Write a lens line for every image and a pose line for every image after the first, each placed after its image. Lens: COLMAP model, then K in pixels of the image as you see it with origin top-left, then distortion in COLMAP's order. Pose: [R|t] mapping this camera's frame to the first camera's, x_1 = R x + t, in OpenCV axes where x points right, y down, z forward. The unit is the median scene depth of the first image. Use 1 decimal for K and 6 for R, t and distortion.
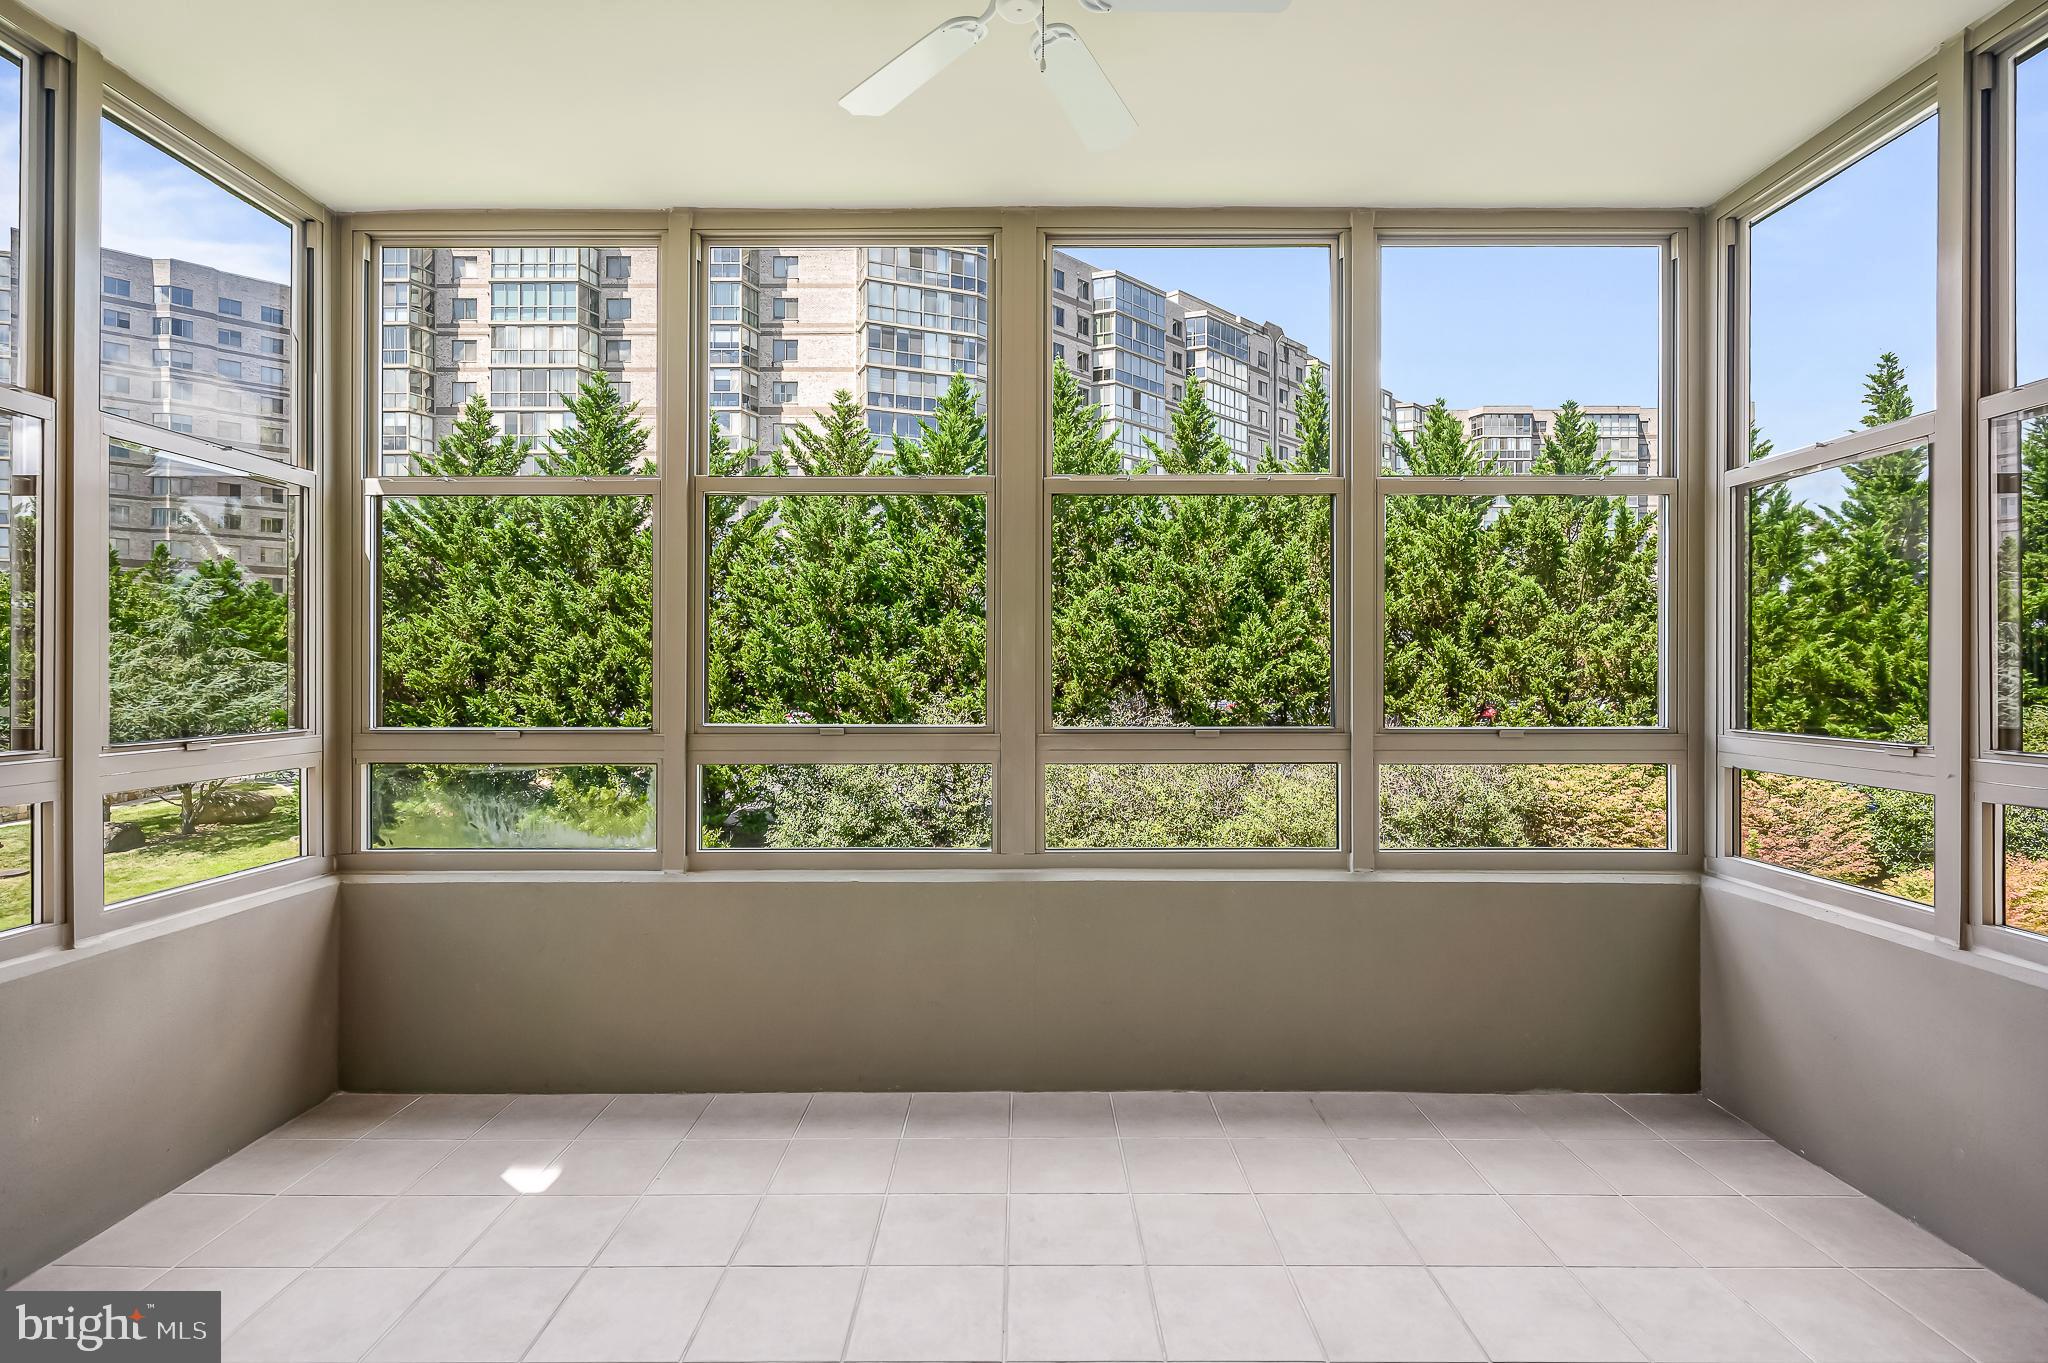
lens RADIAL K [[995.1, 0, 1026.2], [0, 995.1, 661.0], [0, 0, 1]] dist [0.006774, -0.003465]
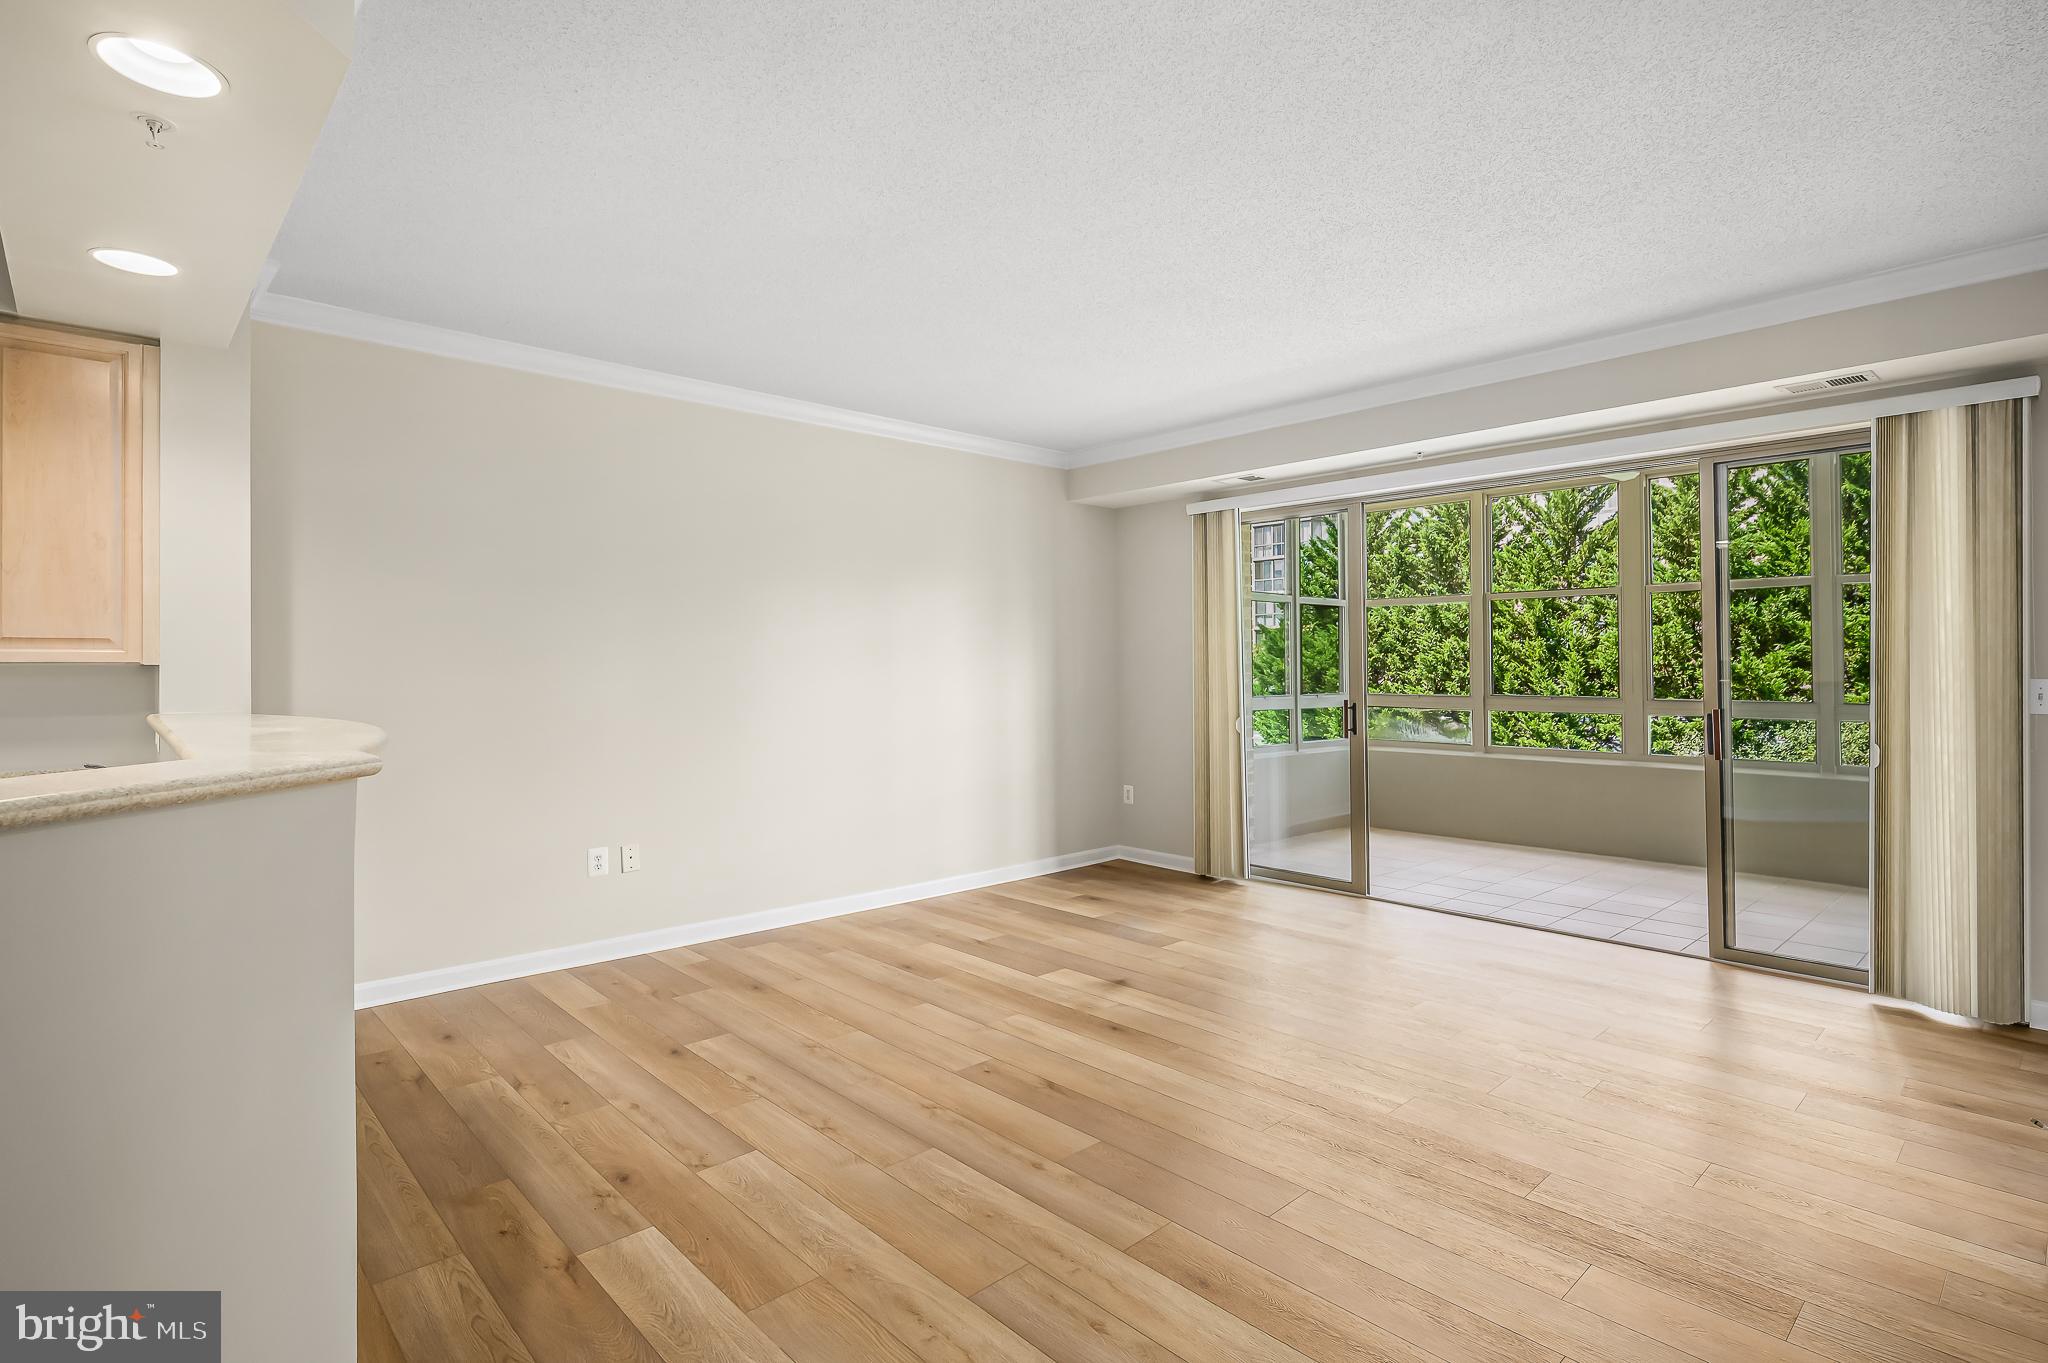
lens RADIAL K [[995.1, 0, 1045.8], [0, 995.1, 651.1], [0, 0, 1]] dist [0.006774, -0.003465]
pose [[0.686560, -0.012235, -0.726971, 0.094593], [0.005387, 0.999917, -0.011741, 0.001803], [0.727054, 0.004144, 0.686568, -0.192045]]
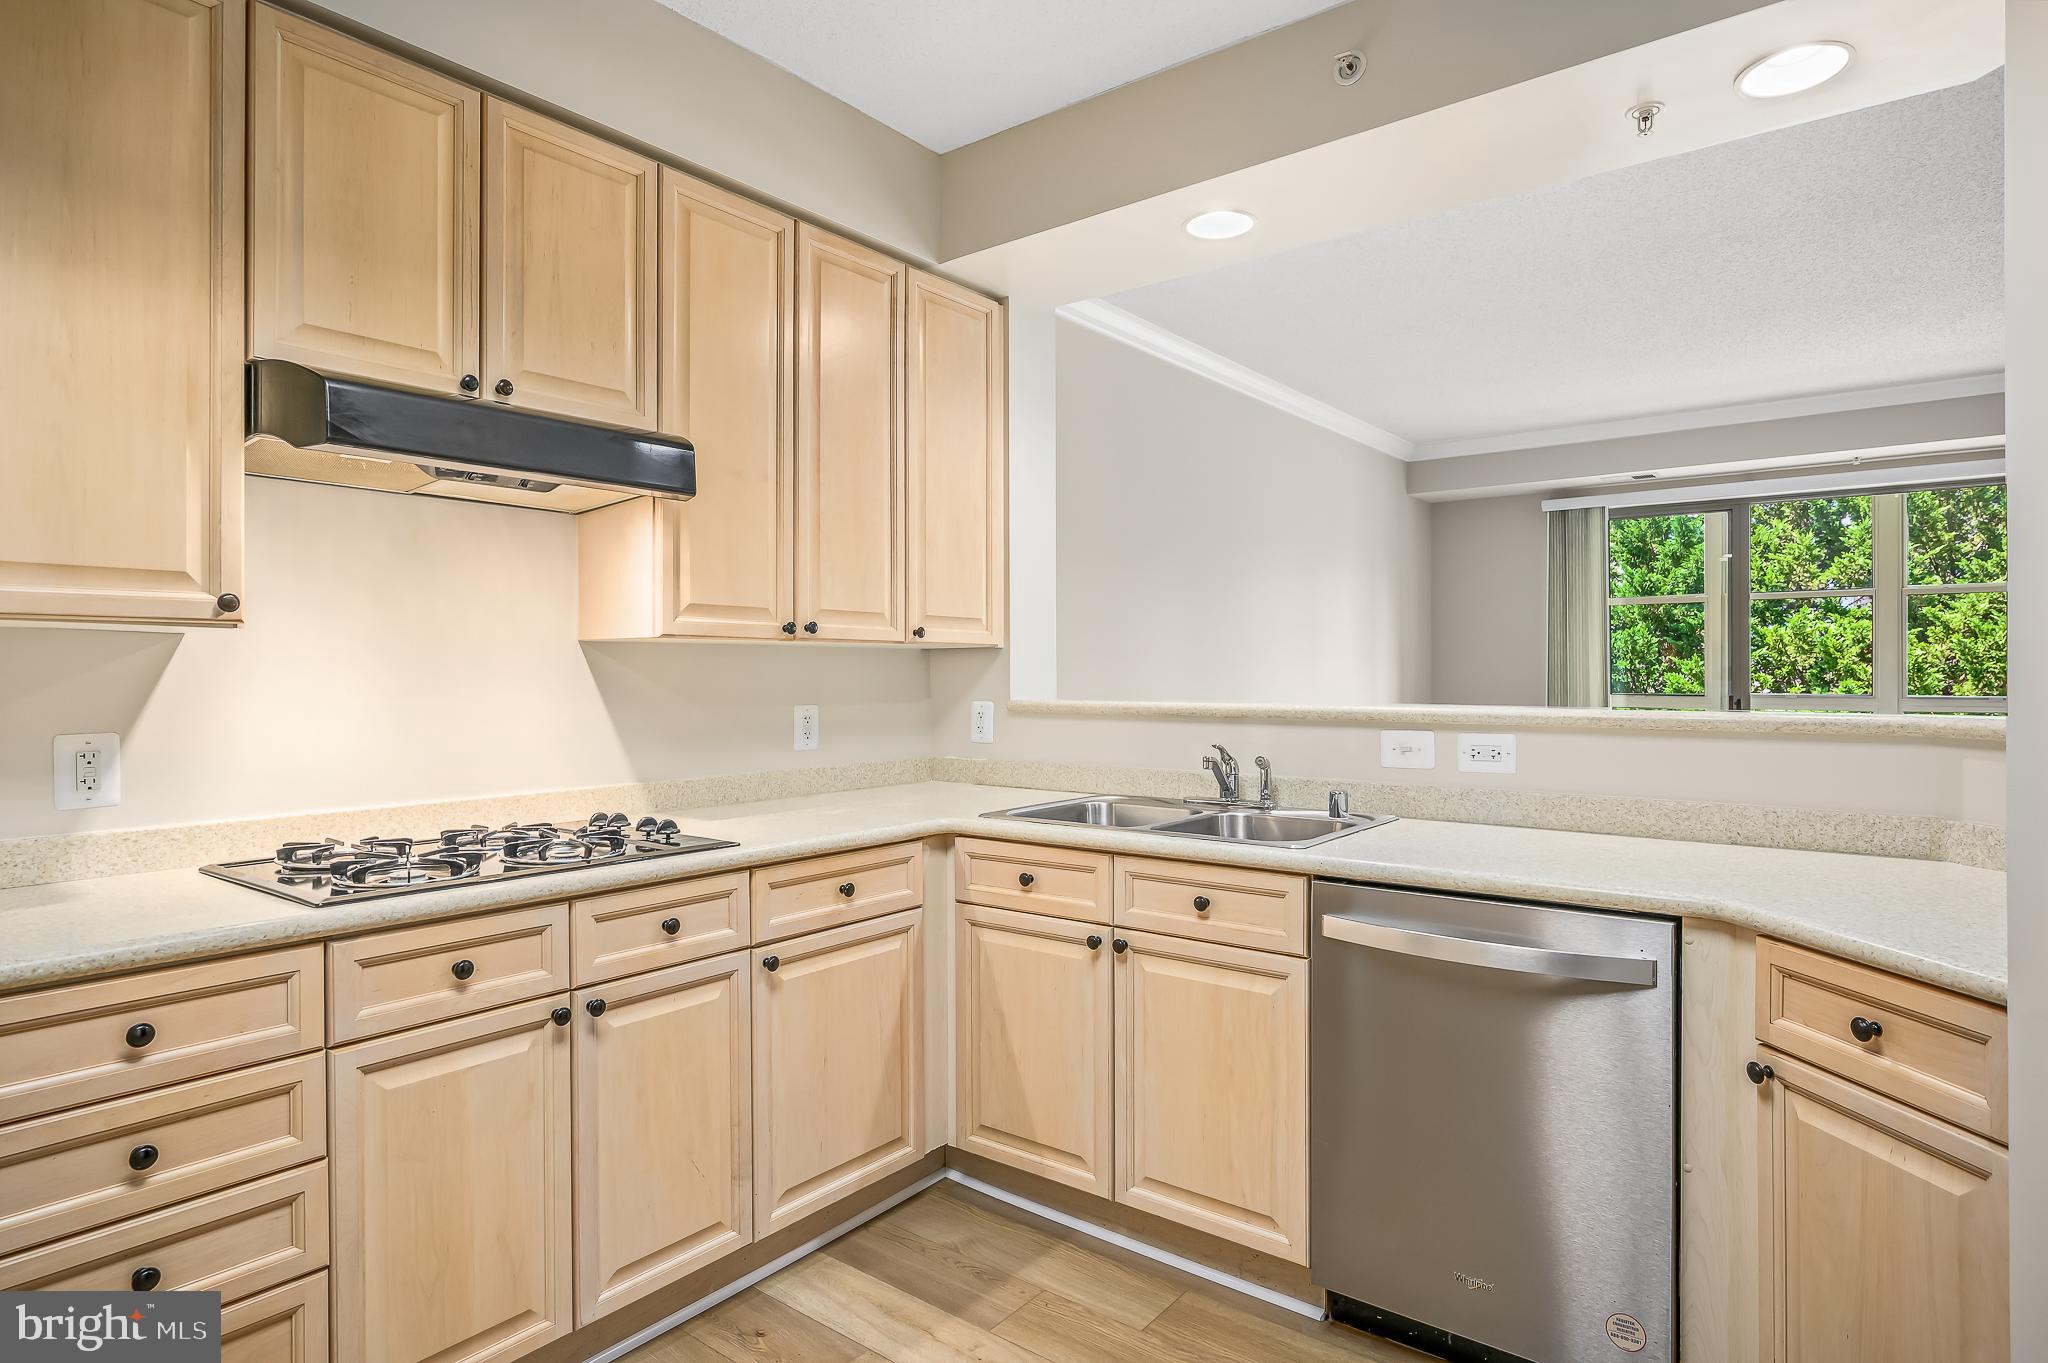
lens RADIAL K [[1101.0, 0, 1040.3], [0, 1101.0, 667.6], [0, 0, 1]] dist [0.000439, 0.006248]
pose [[0.785265, -0.004604, -0.619143, 0.007481], [0.004646, 0.999988, -0.001544, 0.003894], [0.619143, -0.001664, 0.785276, -0.292243]]
